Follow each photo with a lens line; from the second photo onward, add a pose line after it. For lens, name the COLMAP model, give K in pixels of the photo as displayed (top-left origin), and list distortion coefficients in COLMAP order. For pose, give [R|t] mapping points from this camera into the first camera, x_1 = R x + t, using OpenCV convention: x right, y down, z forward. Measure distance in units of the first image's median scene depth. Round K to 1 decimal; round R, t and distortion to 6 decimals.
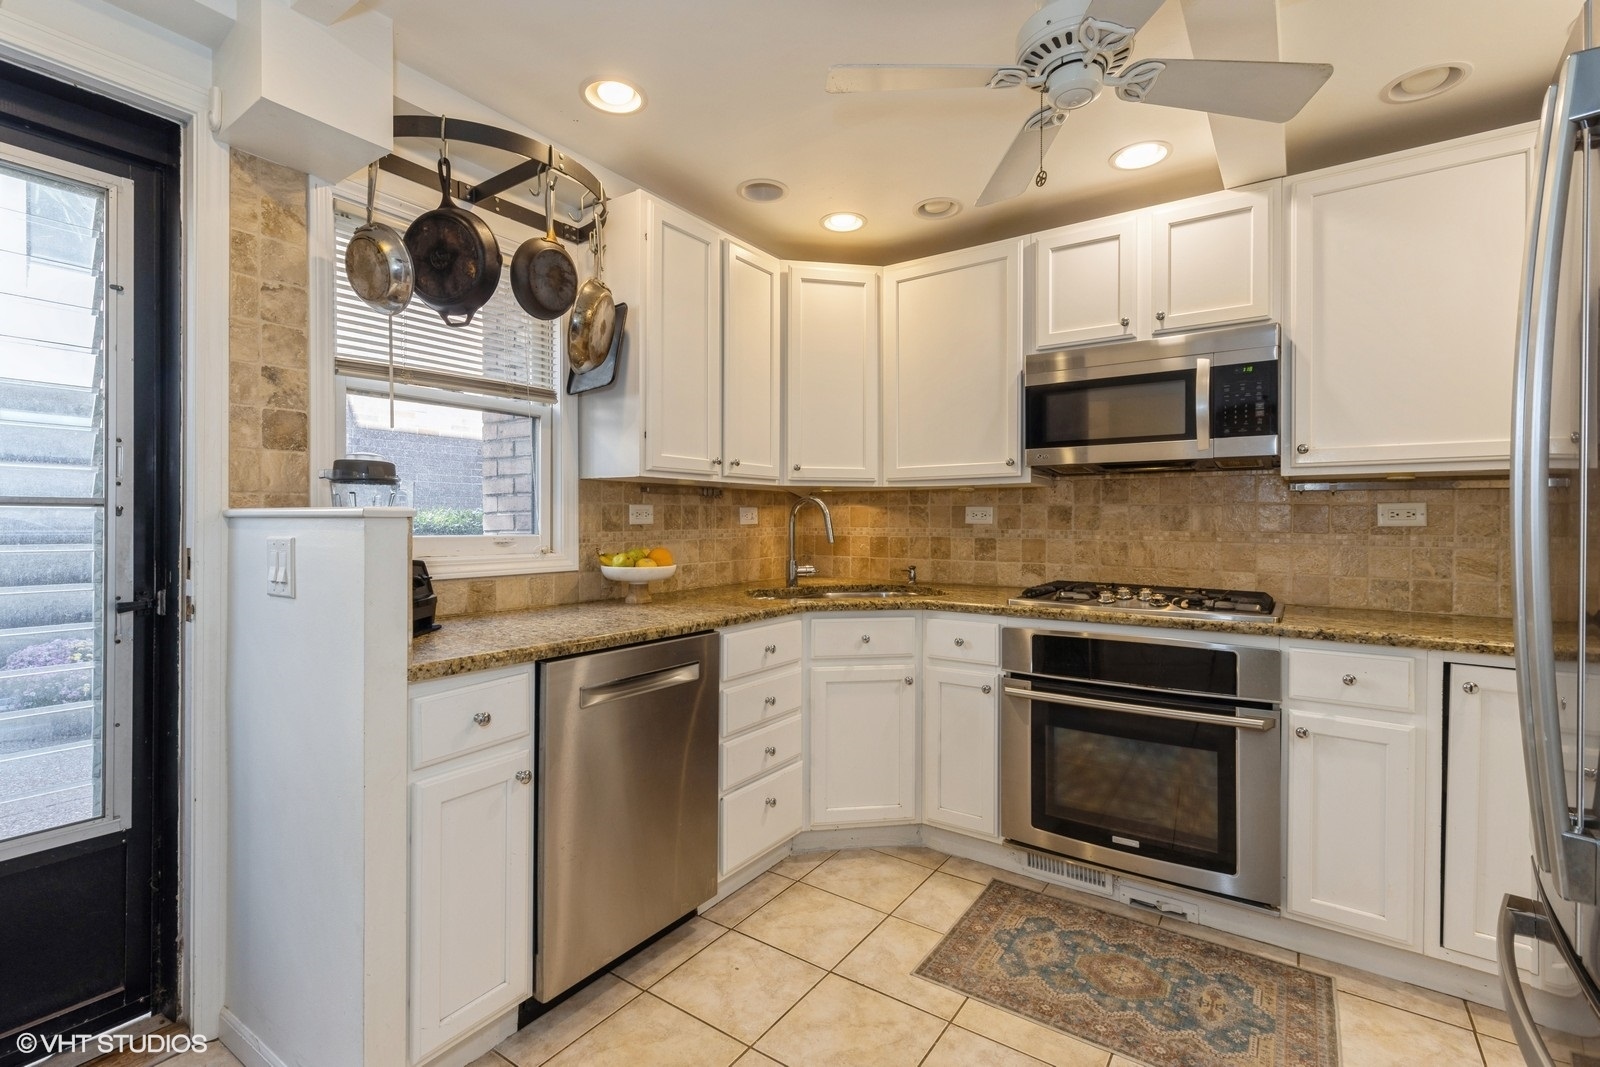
lens RADIAL K [[724.1, 0, 797.7], [0, 724.1, 523.6], [0, 0, 1]] dist [0.000862, -0.000220]
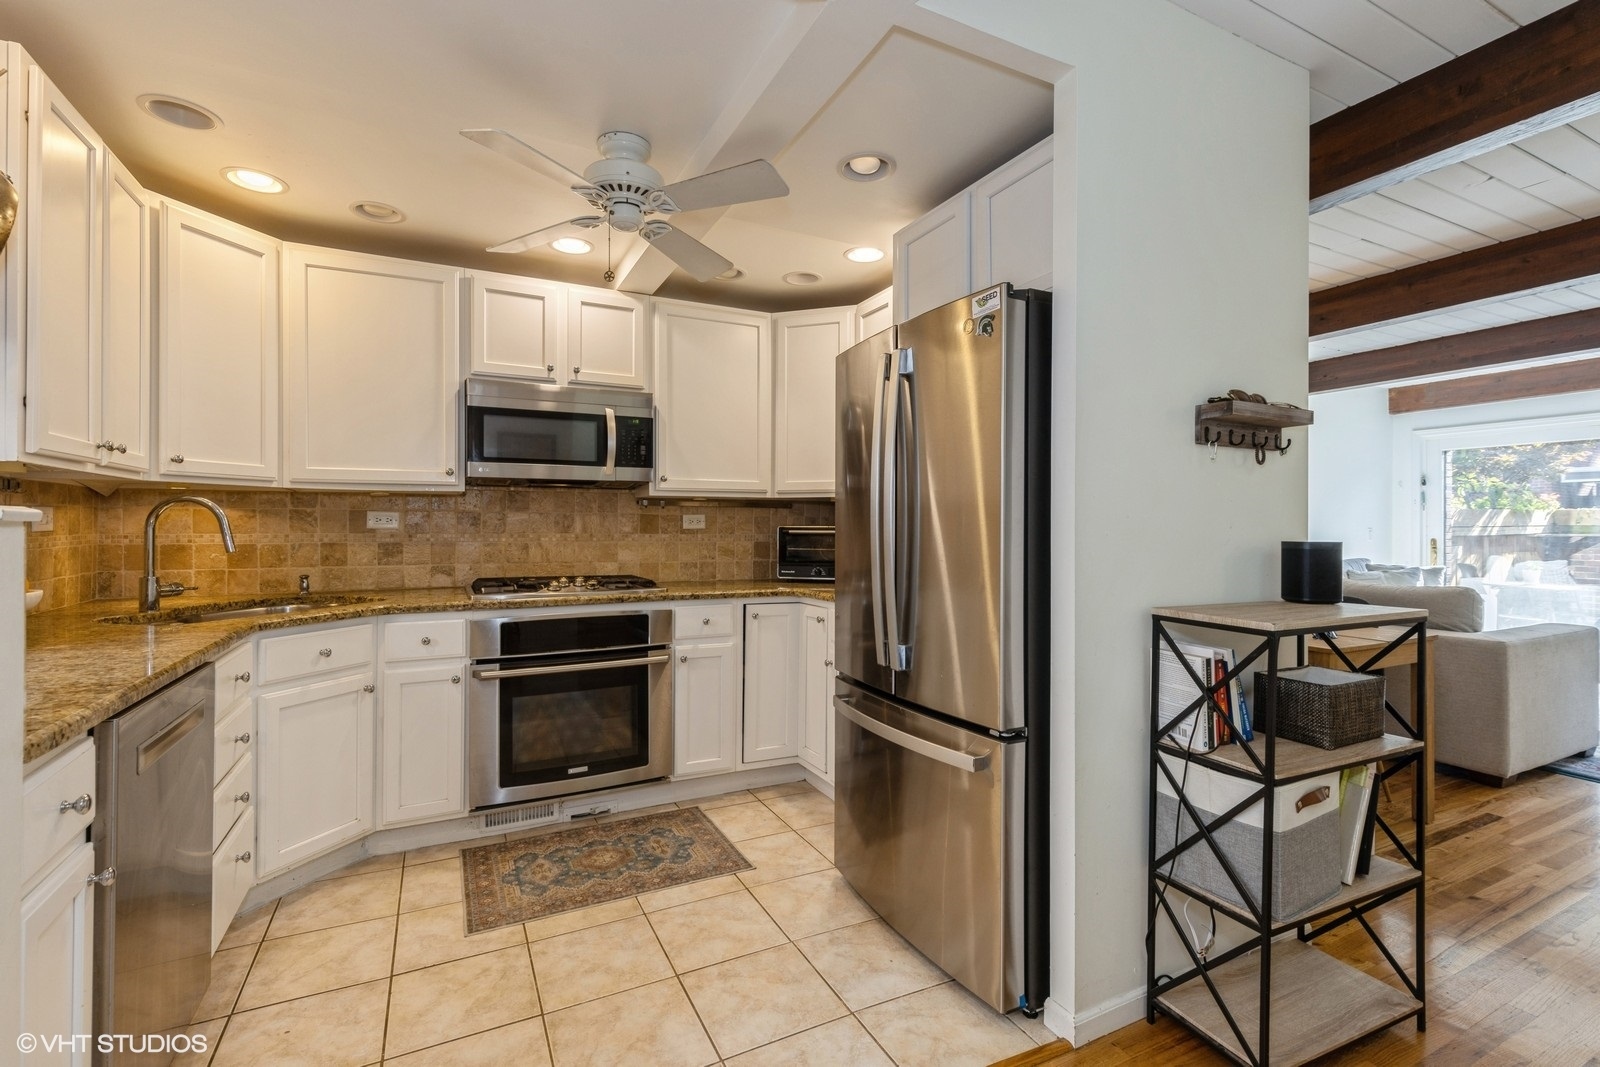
lens RADIAL K [[724.1, 0, 794.2], [0, 724.1, 528.8], [0, 0, 1]] dist [0.000862, -0.000220]
pose [[0.476341, -0.005326, 0.879245, -0.474908], [0.003942, 0.999985, 0.003922, -0.001469], [-0.879252, 0.001598, 0.476354, 0.027229]]
